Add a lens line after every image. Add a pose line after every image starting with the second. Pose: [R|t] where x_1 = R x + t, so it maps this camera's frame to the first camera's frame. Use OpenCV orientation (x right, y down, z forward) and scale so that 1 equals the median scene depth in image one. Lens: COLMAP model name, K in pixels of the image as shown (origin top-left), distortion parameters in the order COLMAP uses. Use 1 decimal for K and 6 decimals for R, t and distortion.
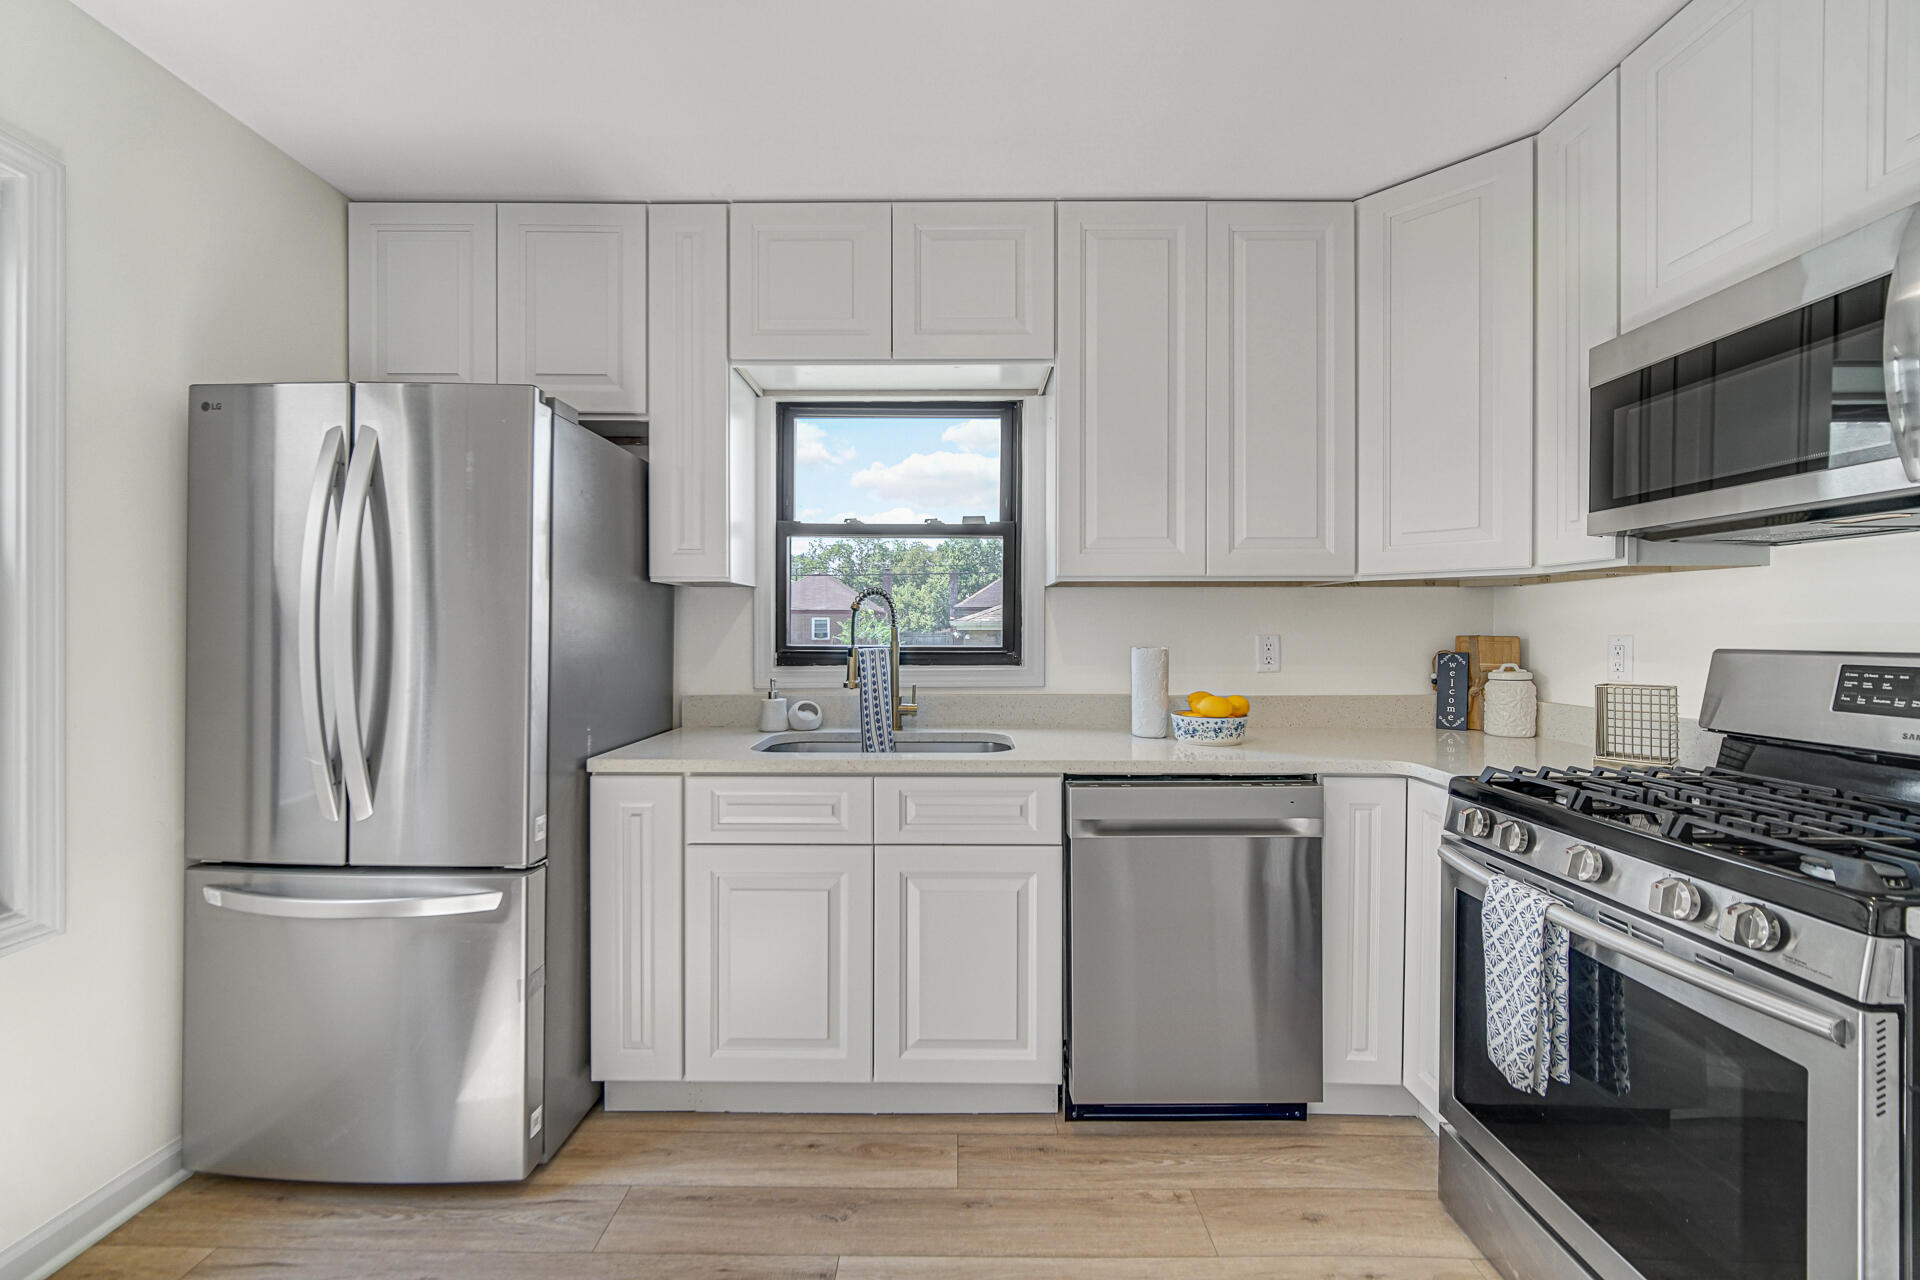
lens RADIAL K [[761.1, 0, 955.1], [0, 761.1, 632.7], [0, 0, 1]] dist [-0.002072, -0.000338]
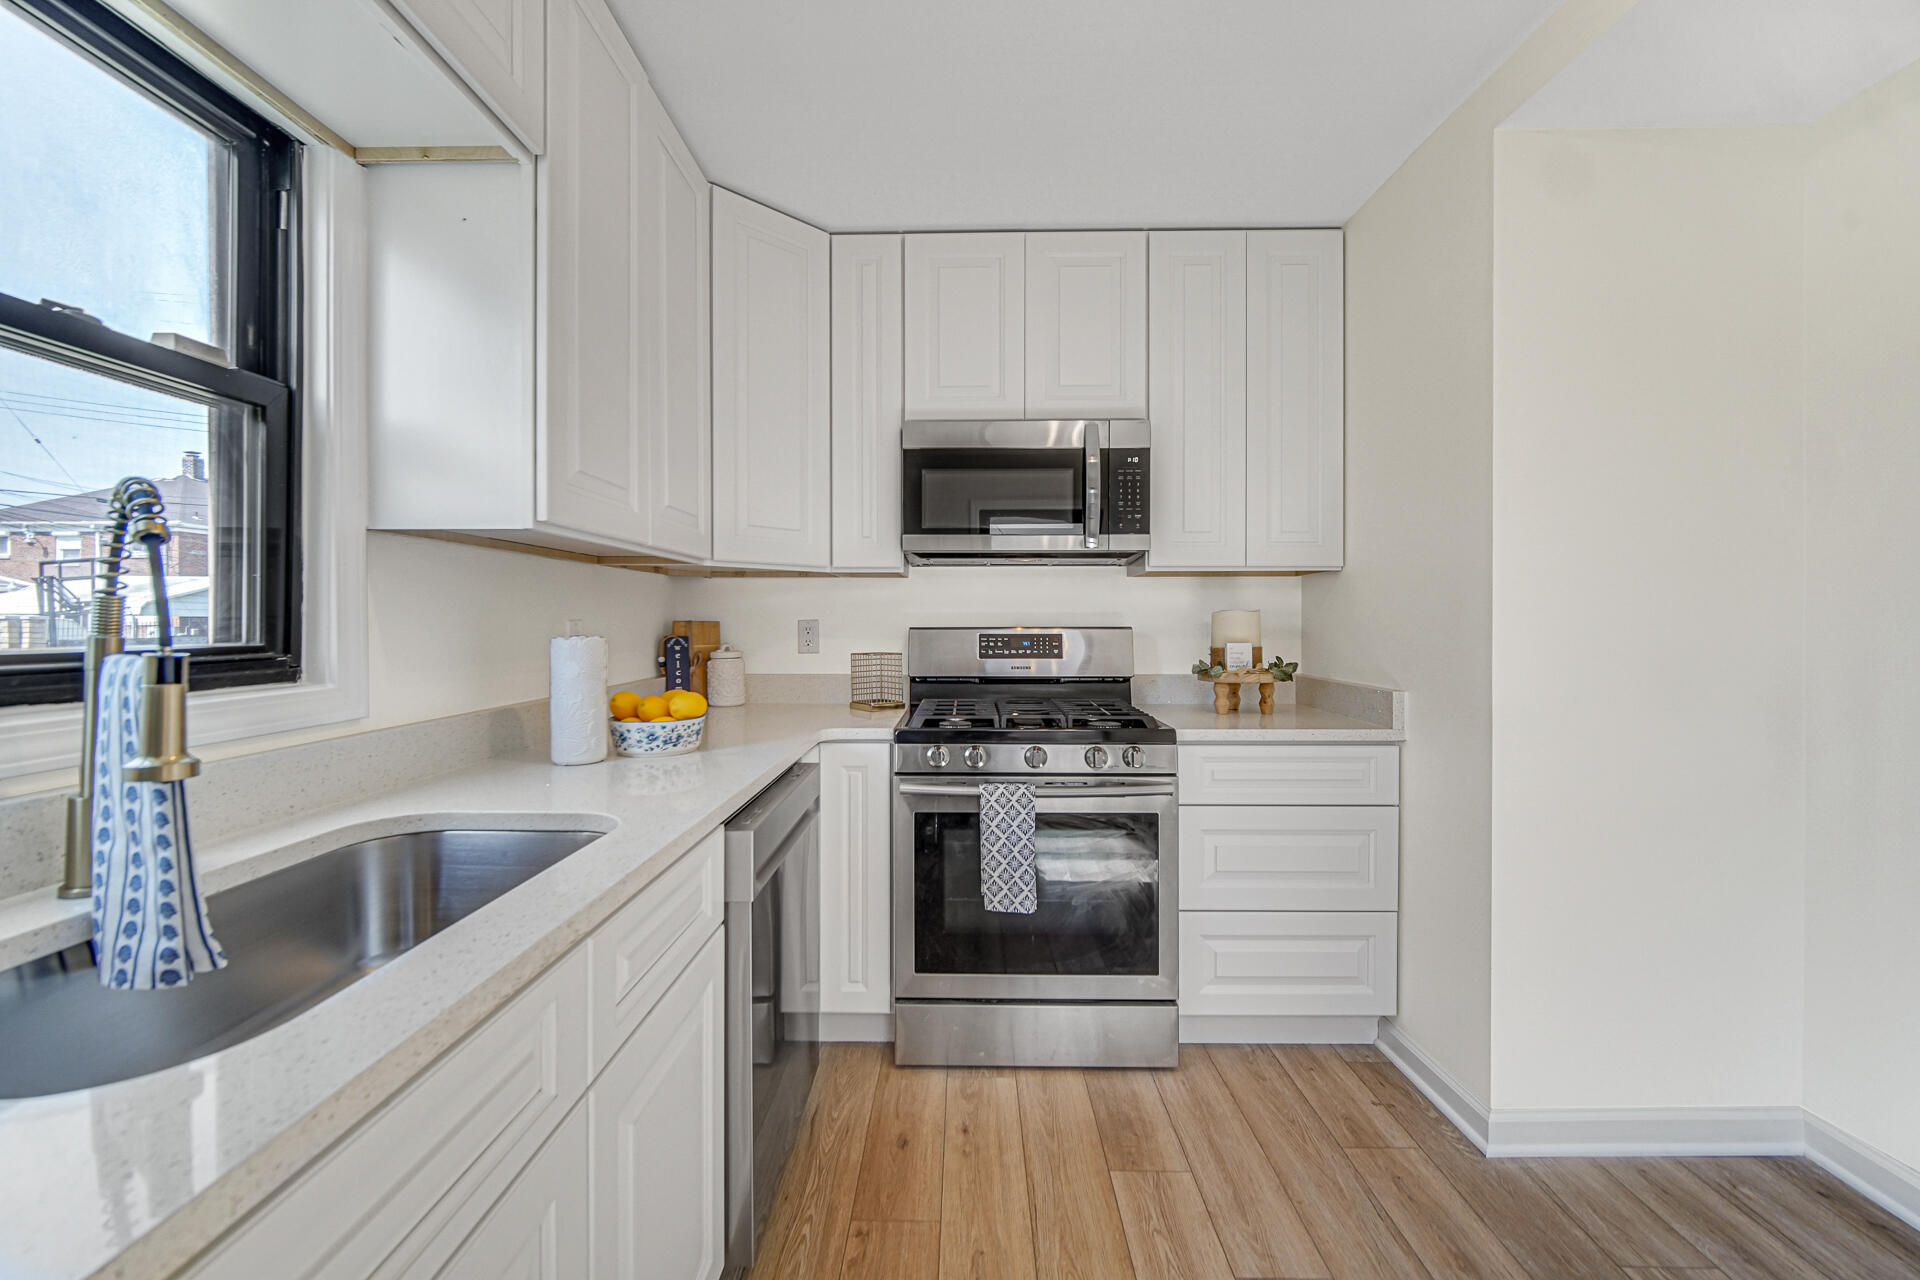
lens RADIAL K [[761.1, 0, 955.1], [0, 761.1, 632.7], [0, 0, 1]] dist [-0.002072, -0.000338]
pose [[0.009437, -0.015080, 0.999842, -0.539765], [0.002405, 0.999884, 0.015058, 0.007741], [-0.999953, 0.002263, 0.009473, 0.780851]]
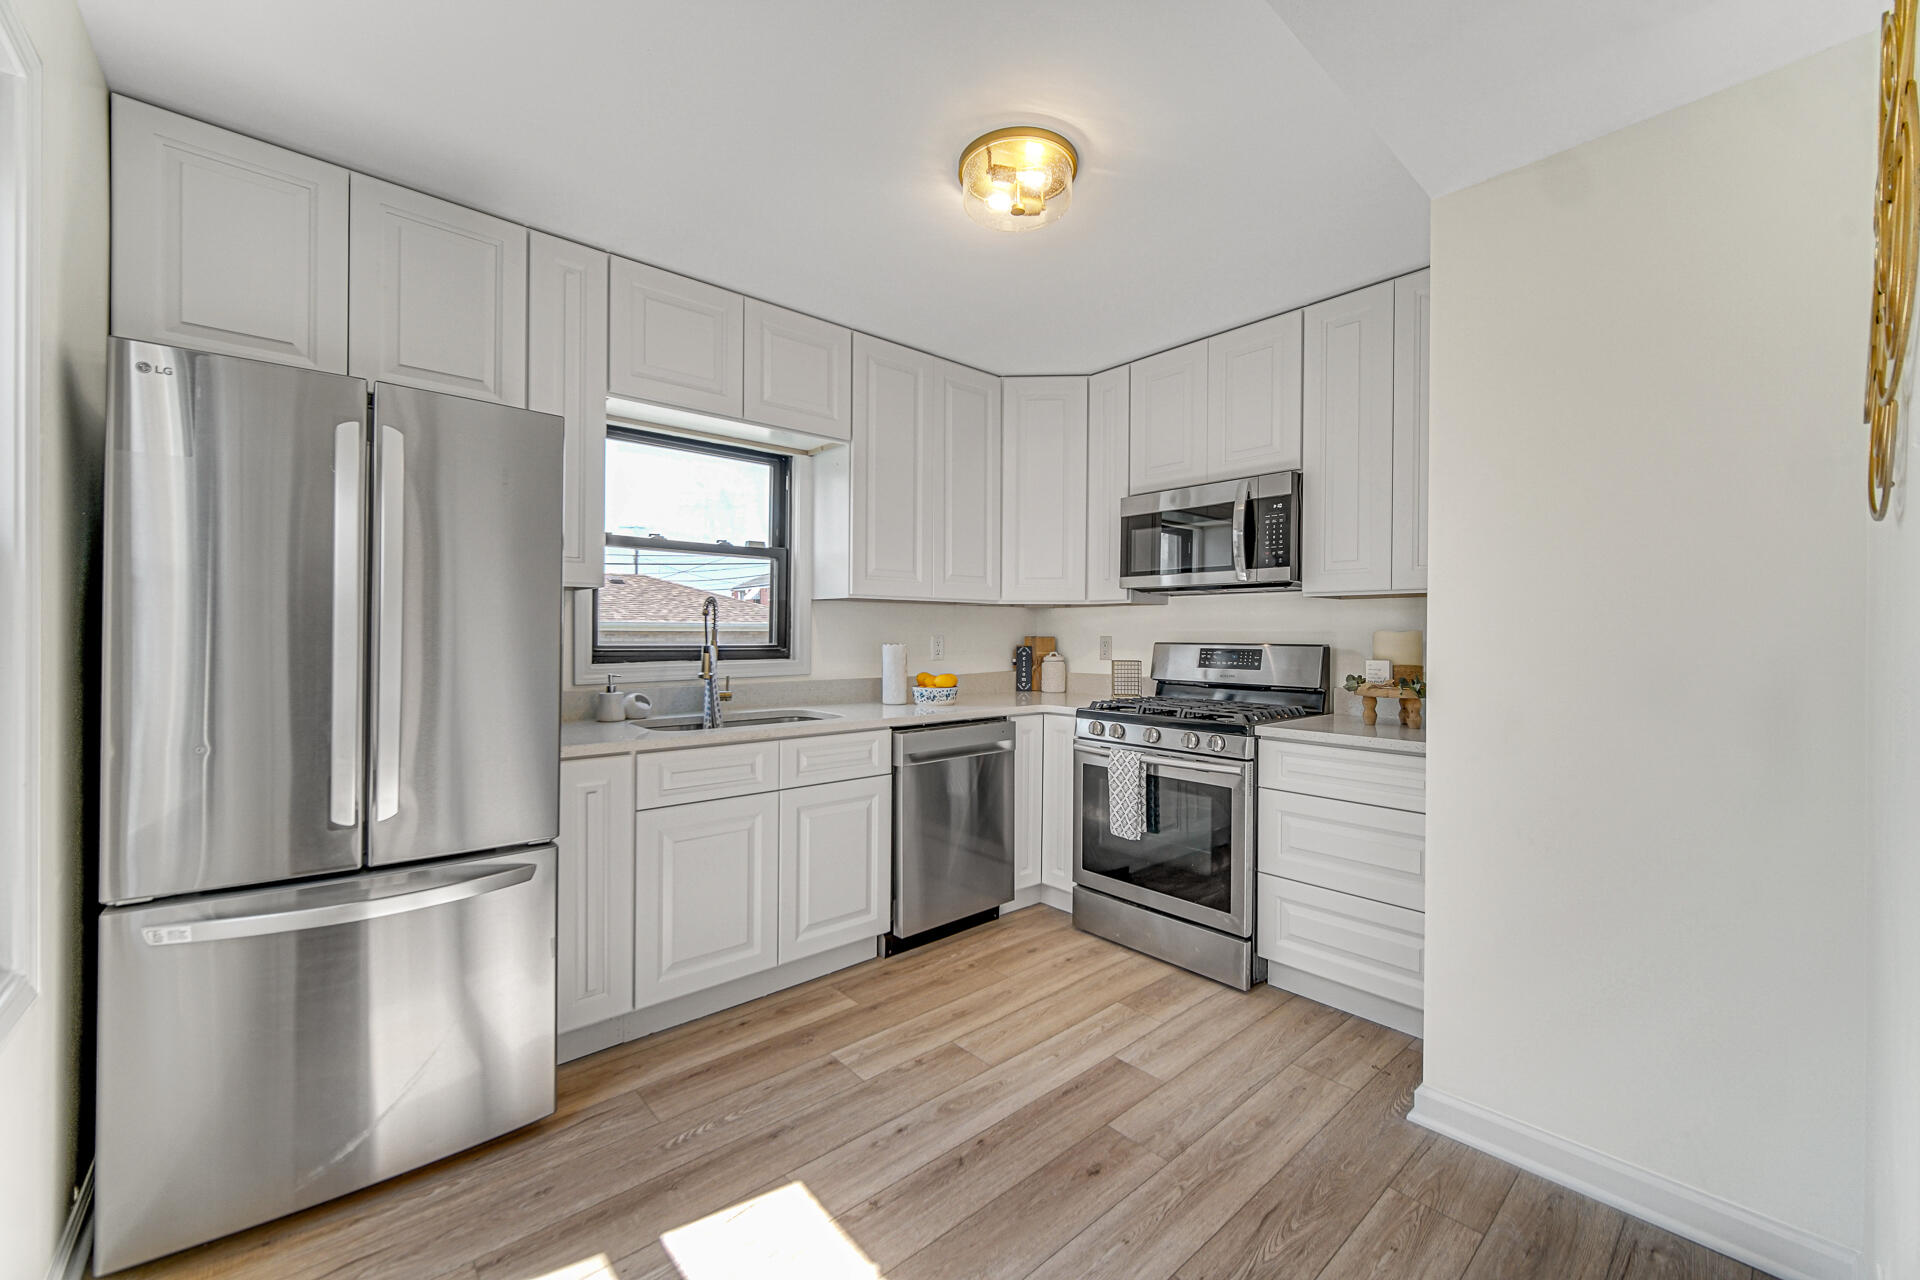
lens RADIAL K [[756.5, 0, 951.6], [0, 756.5, 638.0], [0, 0, 1]] dist [0.000604, -0.000053]
pose [[0.749245, -0.000885, 0.662293, -0.769627], [-0.002583, 0.999988, 0.004259, 0.000938], [-0.662288, -0.004902, 0.749233, -0.212689]]
